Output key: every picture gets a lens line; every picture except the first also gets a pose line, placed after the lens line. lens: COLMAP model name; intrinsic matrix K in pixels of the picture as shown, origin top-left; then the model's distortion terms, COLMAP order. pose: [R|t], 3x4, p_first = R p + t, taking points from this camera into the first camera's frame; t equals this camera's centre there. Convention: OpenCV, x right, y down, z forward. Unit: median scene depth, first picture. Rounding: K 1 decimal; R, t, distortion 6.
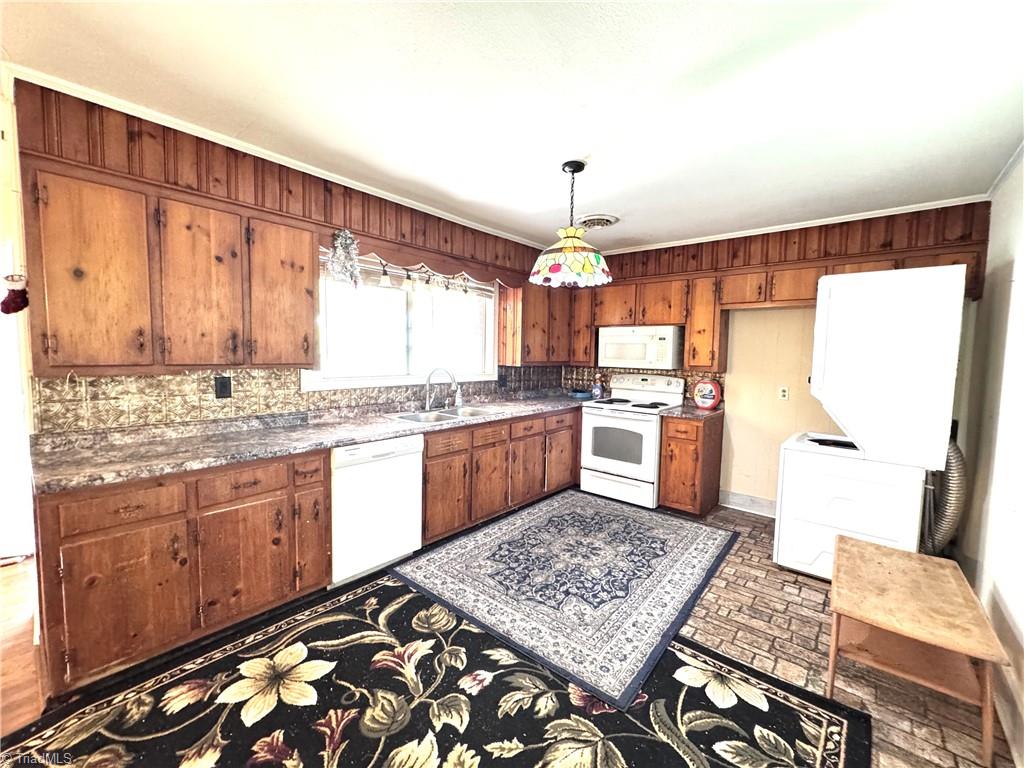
lens RADIAL K [[416.6, 0, 505.8], [0, 416.6, 382.0], [0, 0, 1]] dist [0.001443, 0.000106]
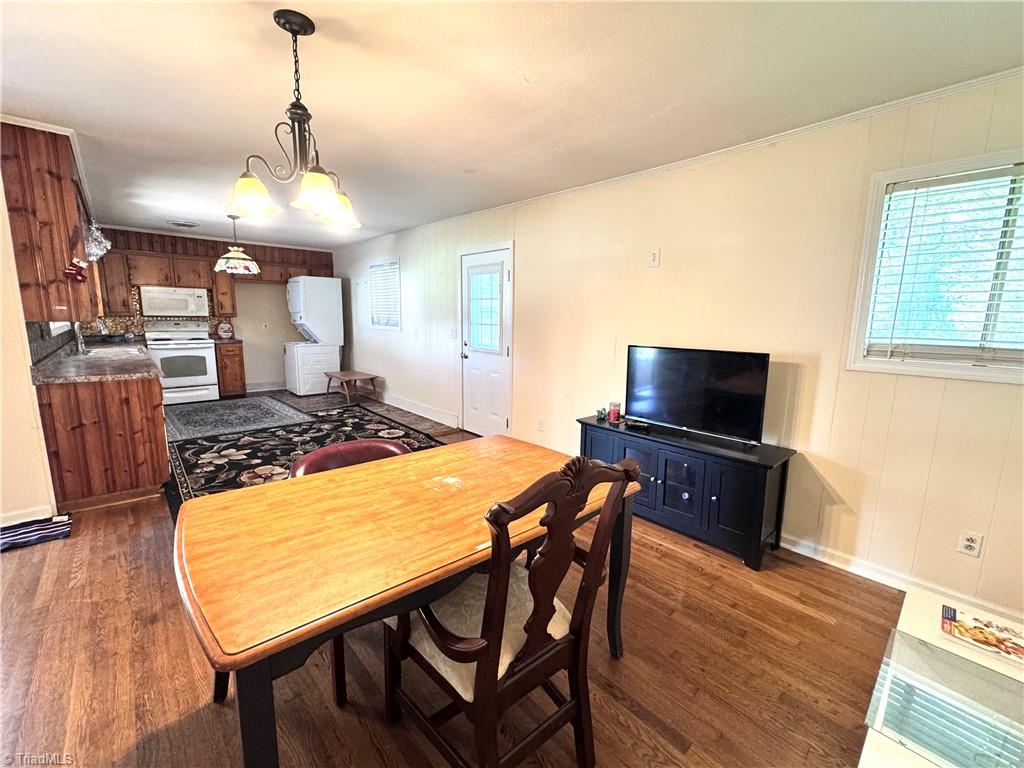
lens RADIAL K [[416.6, 0, 505.8], [0, 416.6, 382.0], [0, 0, 1]] dist [0.001443, 0.000106]
pose [[0.098122, -0.165756, 0.981273, -1.739552], [0.061131, 0.985173, 0.160302, 0.052456], [-0.993295, 0.044257, 0.106800, -0.496927]]
